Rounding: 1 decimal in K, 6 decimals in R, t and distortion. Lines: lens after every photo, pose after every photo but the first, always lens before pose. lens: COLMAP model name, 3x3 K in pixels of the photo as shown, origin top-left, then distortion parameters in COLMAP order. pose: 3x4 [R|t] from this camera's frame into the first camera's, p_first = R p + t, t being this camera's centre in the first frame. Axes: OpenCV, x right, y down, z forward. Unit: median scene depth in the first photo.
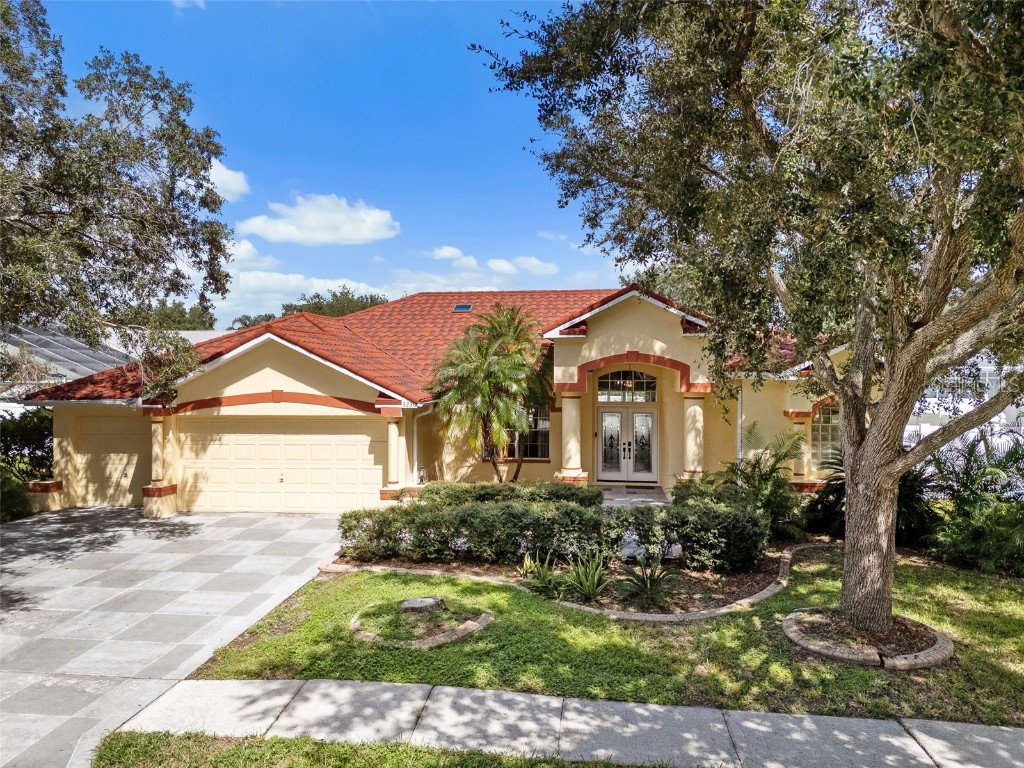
lens RADIAL K [[753.3, 0, 512.0], [0, 753.3, 384.0], [0, 0, 1]] dist [0.069105, -0.054587]
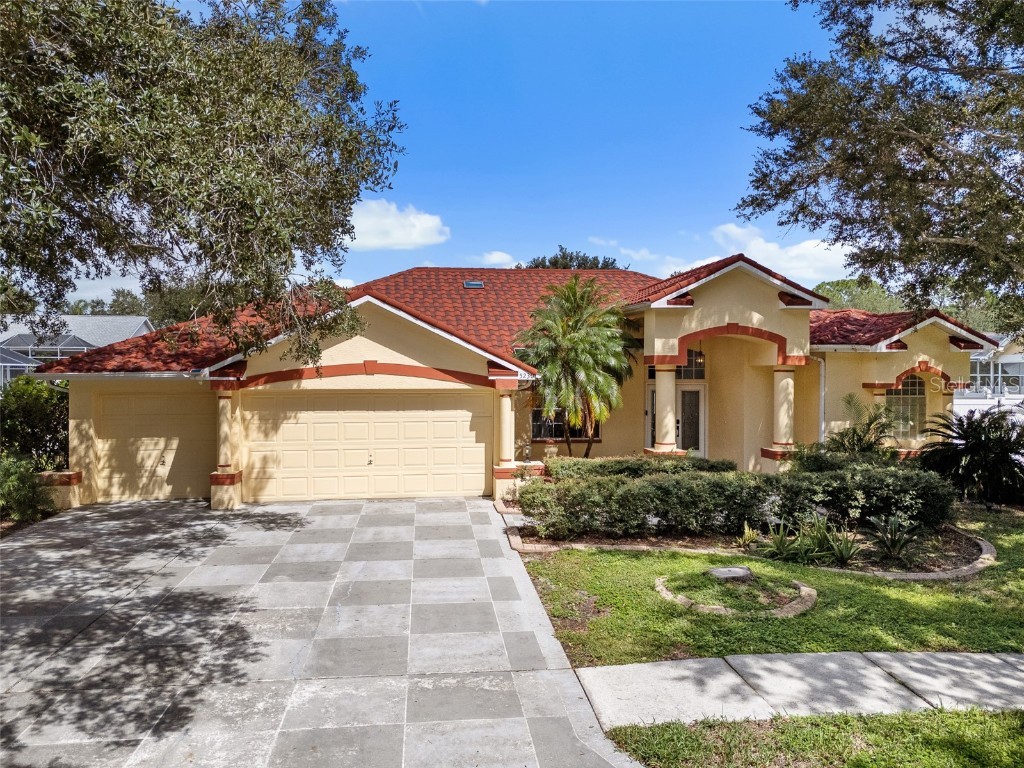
lens RADIAL K [[756.1, 0, 513.4], [0, 756.1, 383.5], [0, 0, 1]] dist [0.067229, -0.056235]
pose [[0.972333, -0.001481, 0.233592, -0.522190], [0.001446, 0.999999, 0.000322, 0.051567], [-0.233593, 0.000025, 0.972335, 0.142314]]
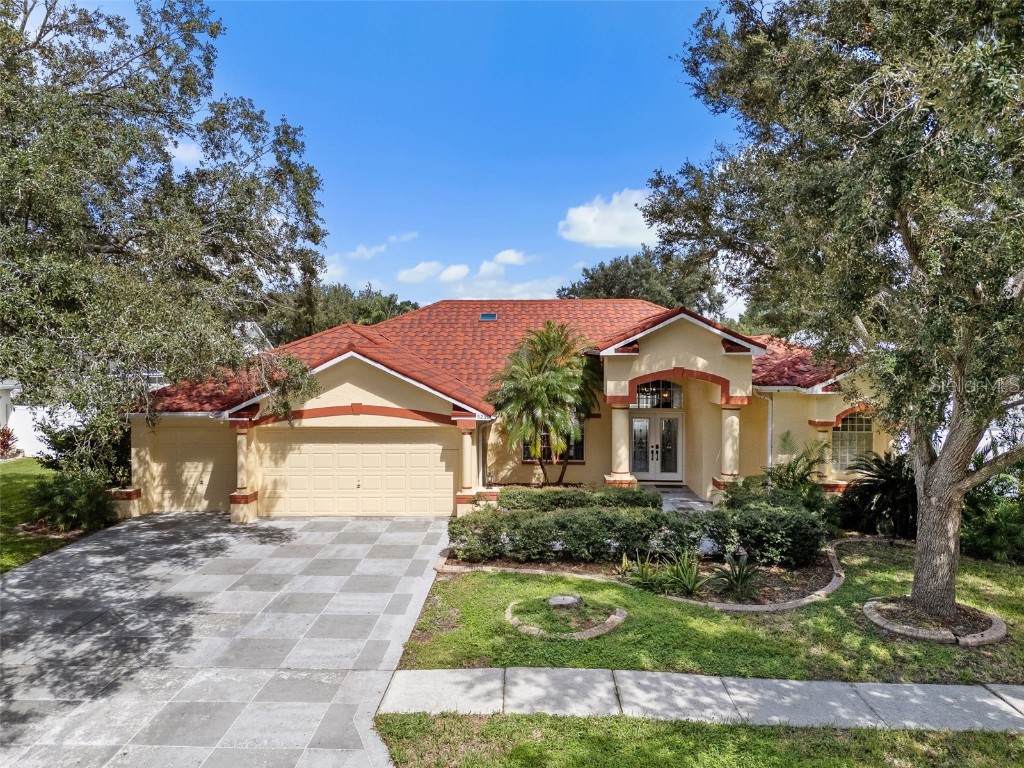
lens RADIAL K [[756.1, 0, 513.4], [0, 756.1, 383.5], [0, 0, 1]] dist [0.067229, -0.056235]
pose [[0.996540, -0.001168, 0.083101, -0.259859], [-0.000502, 0.999798, 0.020079, -0.062233], [-0.083108, -0.020051, 0.996339, -0.140069]]
